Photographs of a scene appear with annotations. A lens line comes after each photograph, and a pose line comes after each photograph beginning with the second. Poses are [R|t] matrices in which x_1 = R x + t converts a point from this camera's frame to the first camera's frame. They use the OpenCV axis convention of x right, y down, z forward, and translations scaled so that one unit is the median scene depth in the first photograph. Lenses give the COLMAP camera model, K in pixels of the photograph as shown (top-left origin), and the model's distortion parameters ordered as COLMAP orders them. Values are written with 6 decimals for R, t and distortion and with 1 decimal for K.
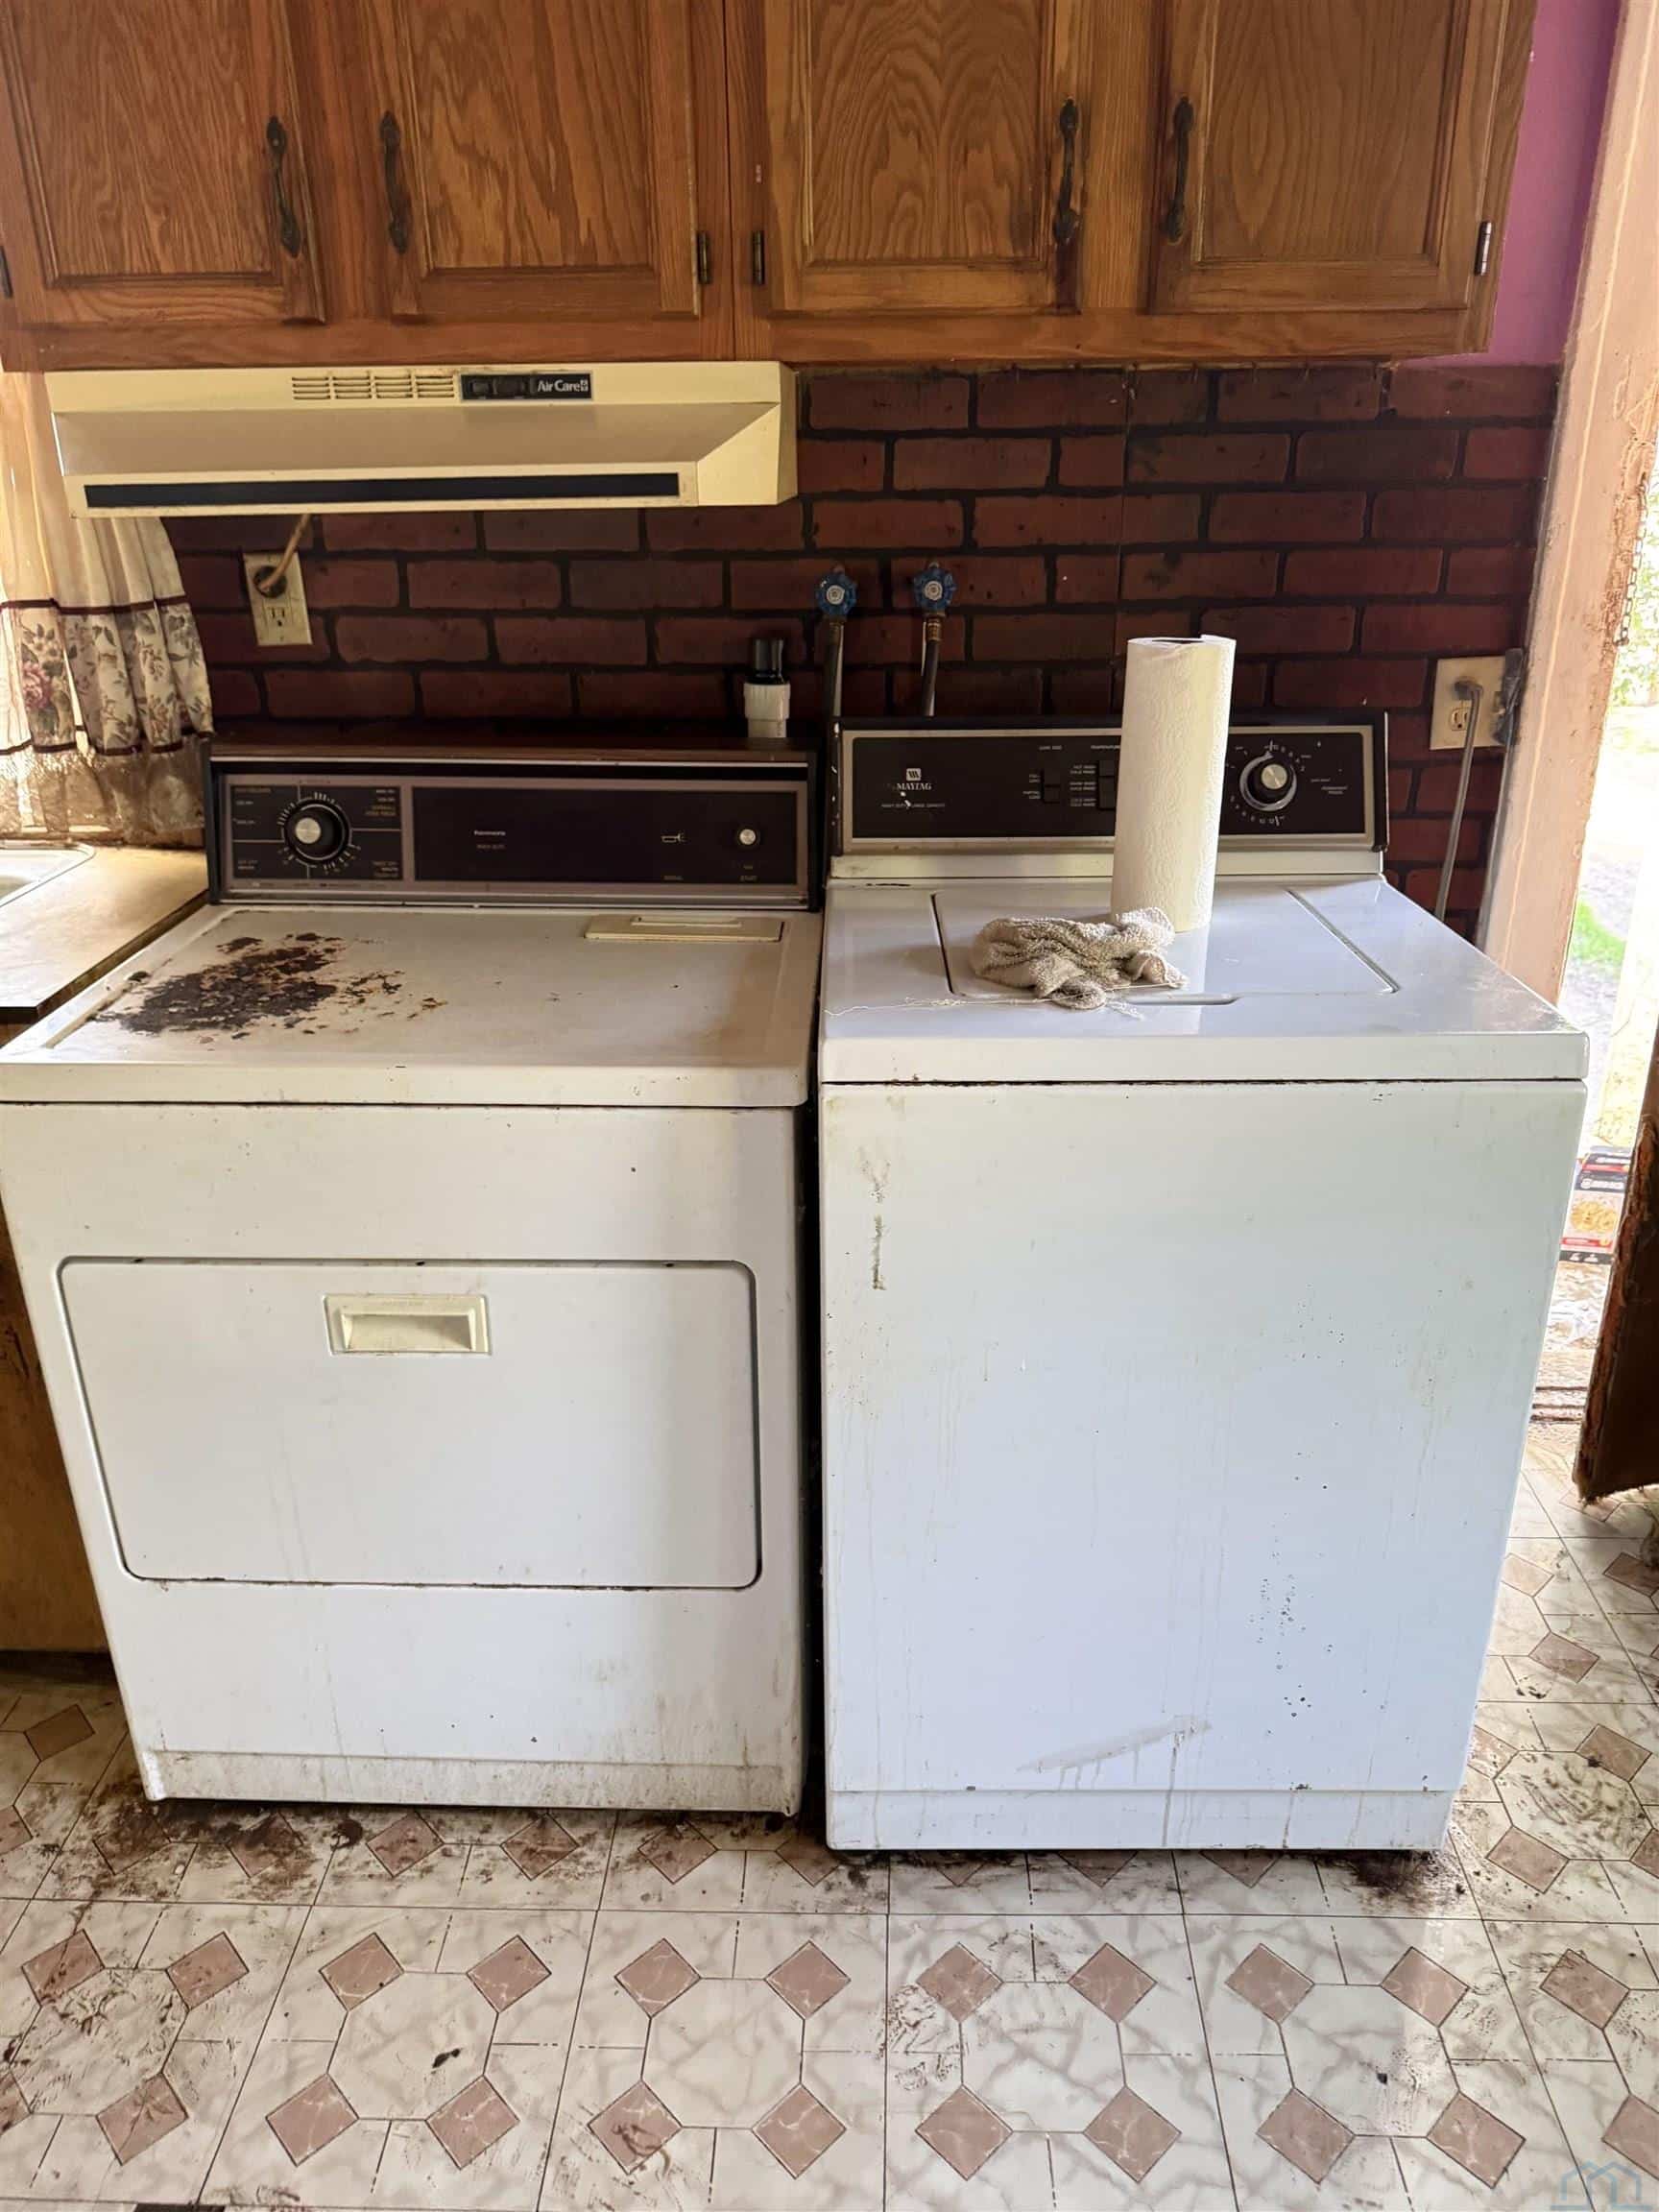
lens RADIAL K [[1684.0, 0, 831.0], [0, 1684.0, 1110.4], [0, 0, 1]] dist [0.030587, -0.026564]
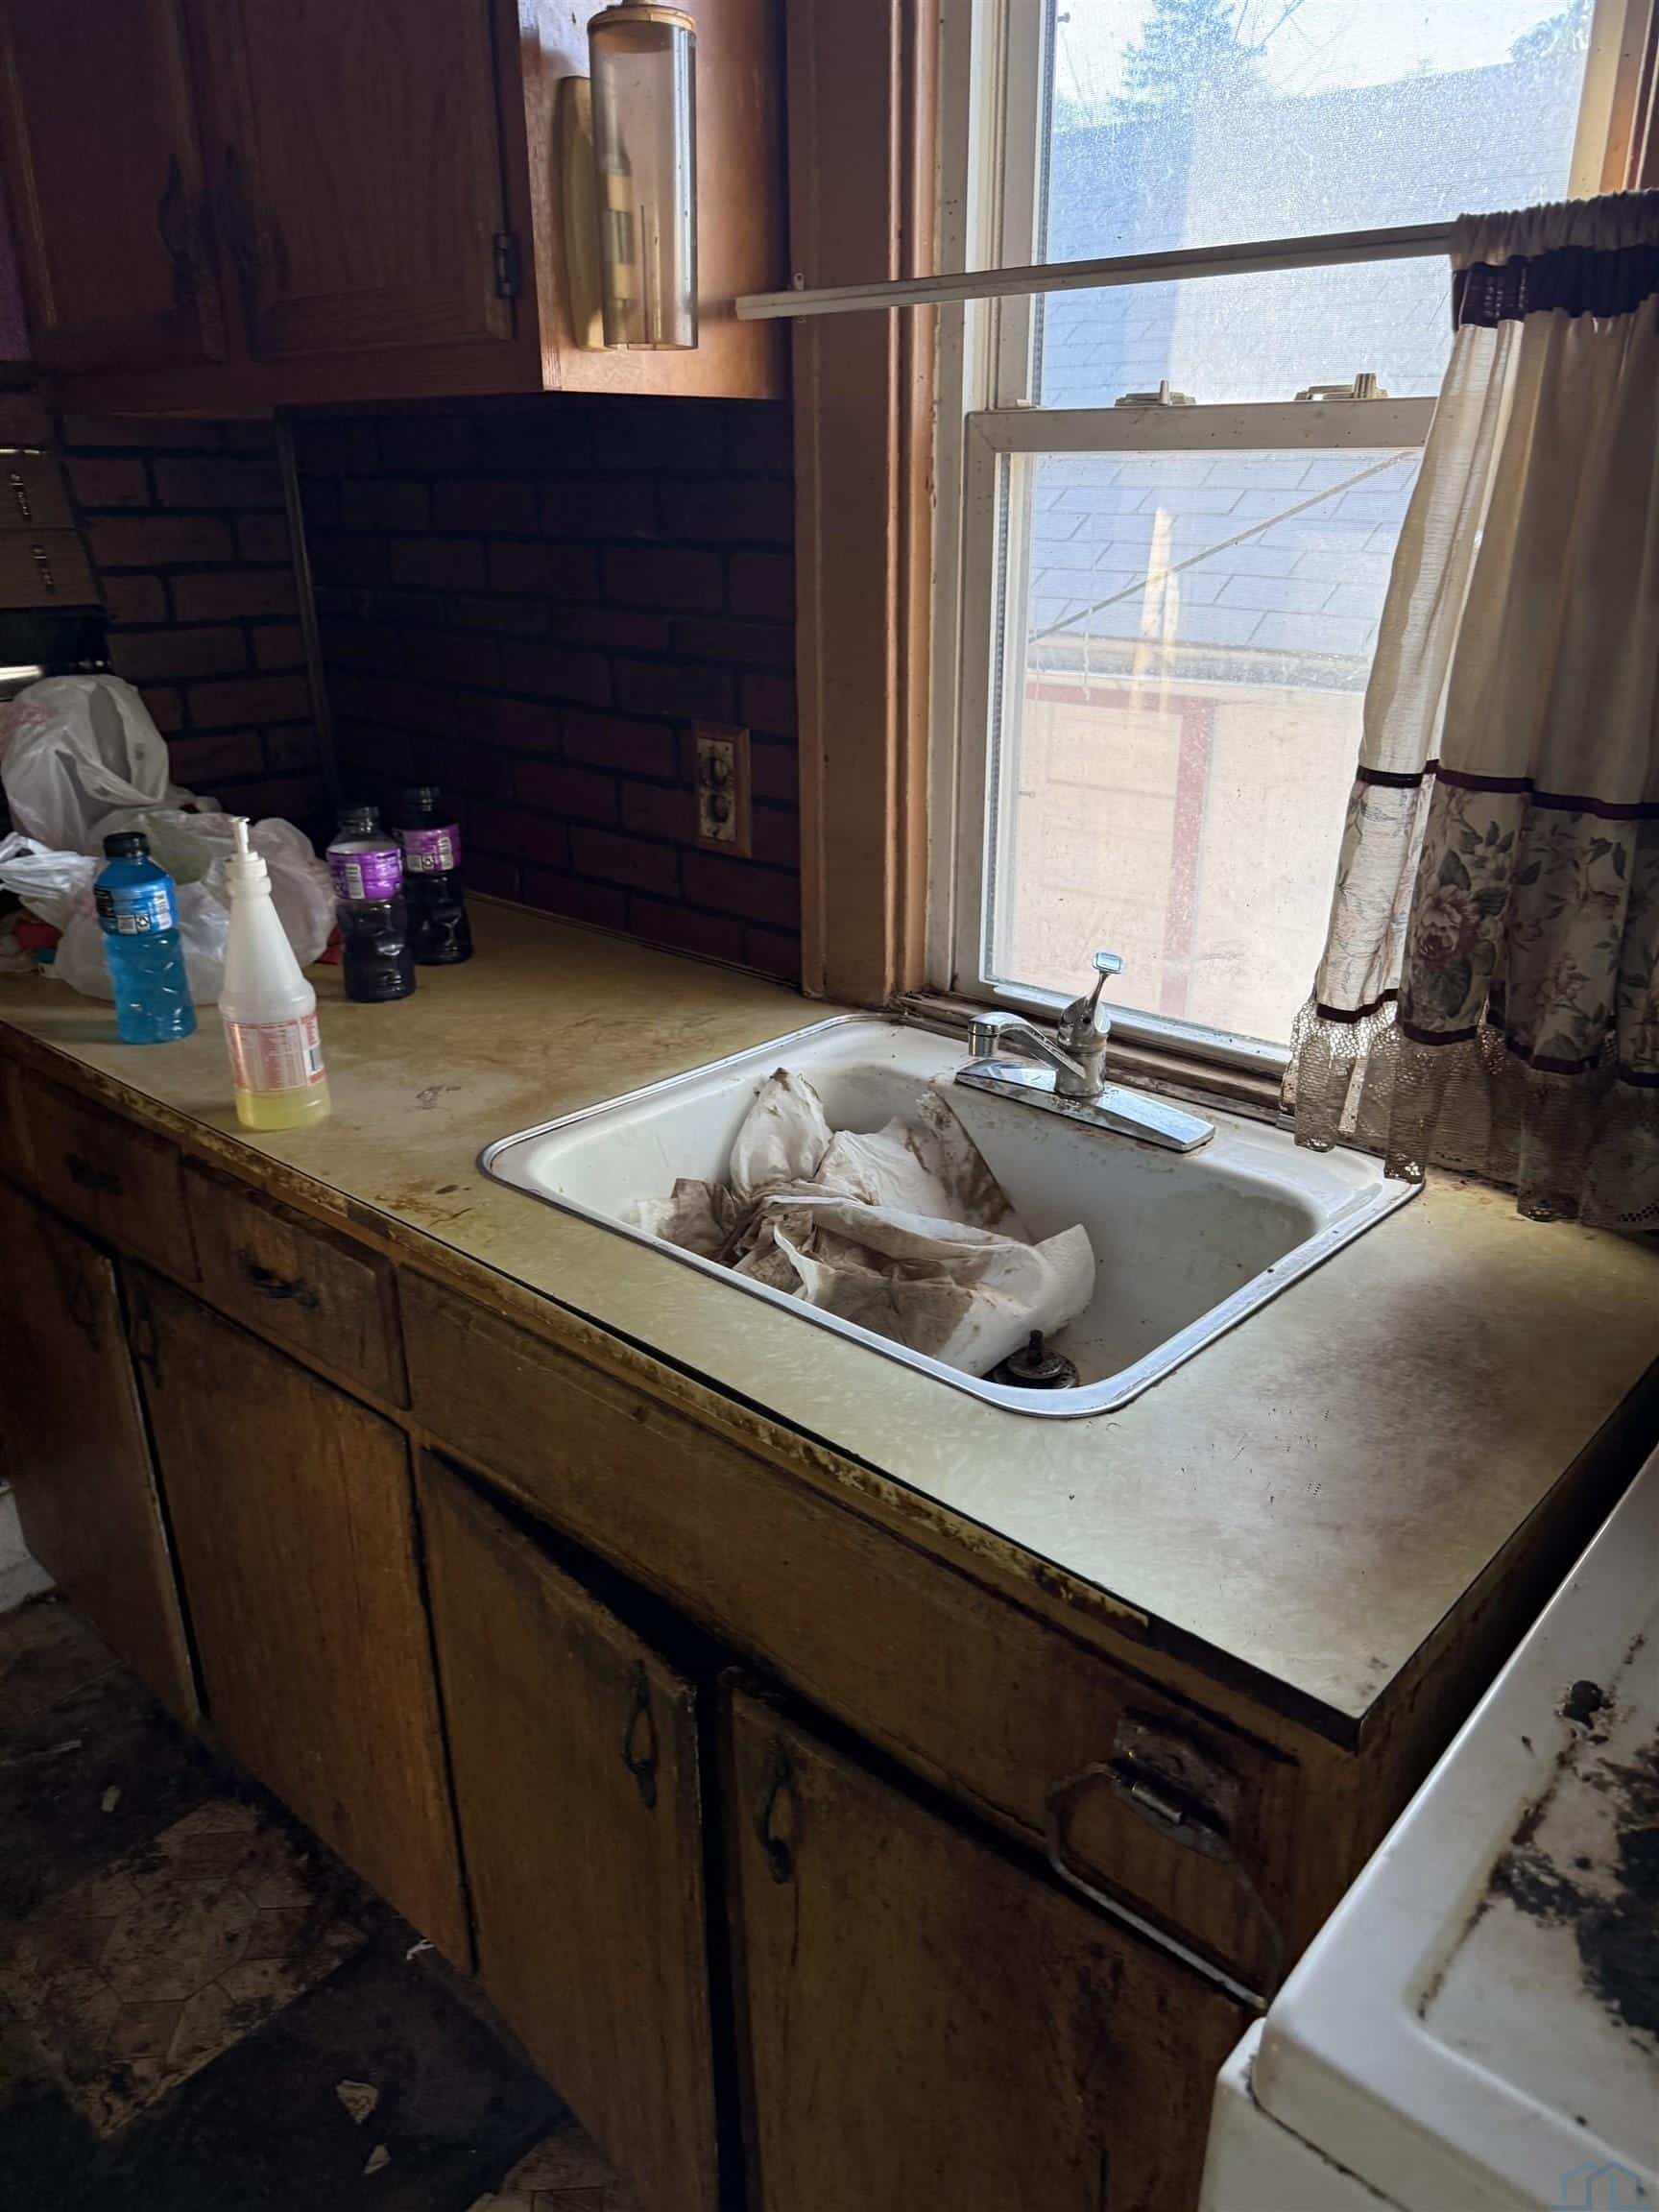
lens RADIAL K [[1684.0, 0, 828.8], [0, 1684.0, 1110.1], [0, 0, 1]] dist [0.030587, -0.026564]
pose [[0.793745, 0.249898, -0.554544, -0.312414], [-0.254843, 0.964456, 0.069851, -0.181416], [0.552289, 0.085878, 0.829217, 0.445120]]
